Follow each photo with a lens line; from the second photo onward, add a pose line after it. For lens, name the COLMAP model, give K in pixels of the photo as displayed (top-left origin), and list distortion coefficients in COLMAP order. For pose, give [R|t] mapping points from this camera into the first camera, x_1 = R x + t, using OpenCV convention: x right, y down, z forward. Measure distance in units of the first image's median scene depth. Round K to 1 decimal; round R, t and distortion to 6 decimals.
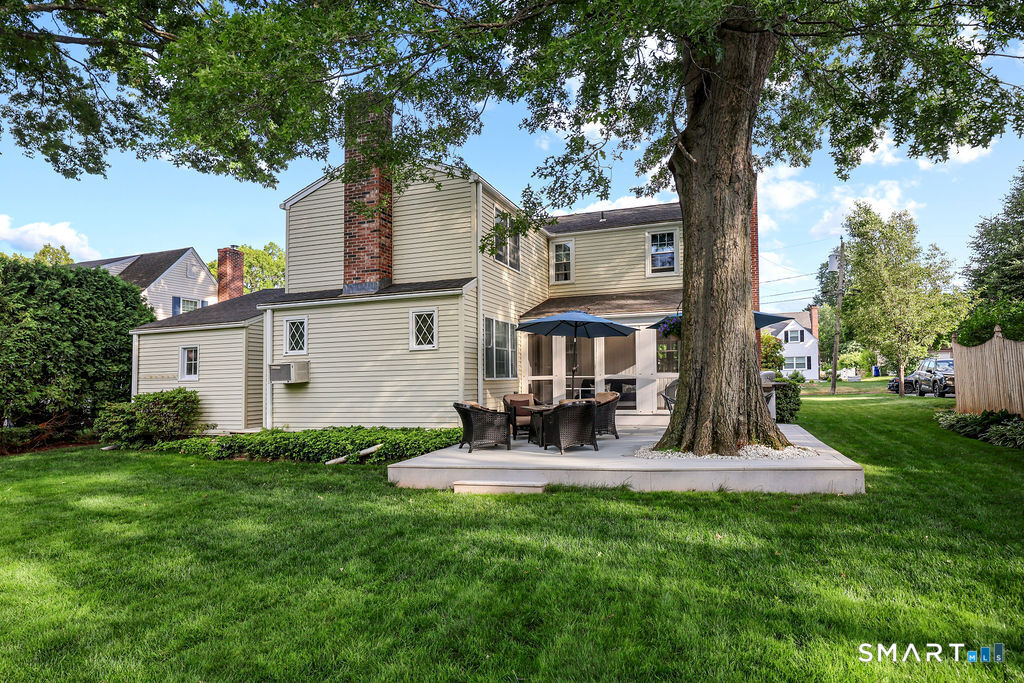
lens RADIAL K [[598.3, 0, 512.4], [0, 598.3, 328.5], [0, 0, 1]] dist [-0.001127, 0.000103]
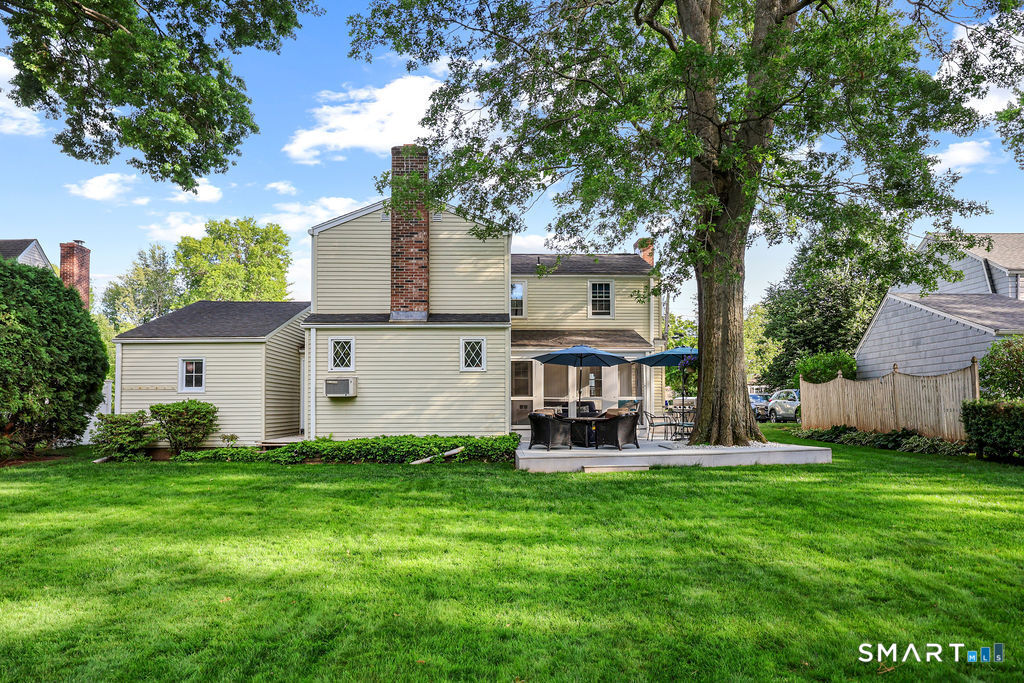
lens RADIAL K [[647.7, 0, 512.0], [0, 647.7, 341.5], [0, 0, 1]] dist [0.004136, -0.000663]
pose [[0.935656, 0.054687, 0.348650, -0.490947], [-0.047658, 0.998451, -0.028715, 0.008585], [-0.349680, 0.010251, 0.936813, -0.232576]]
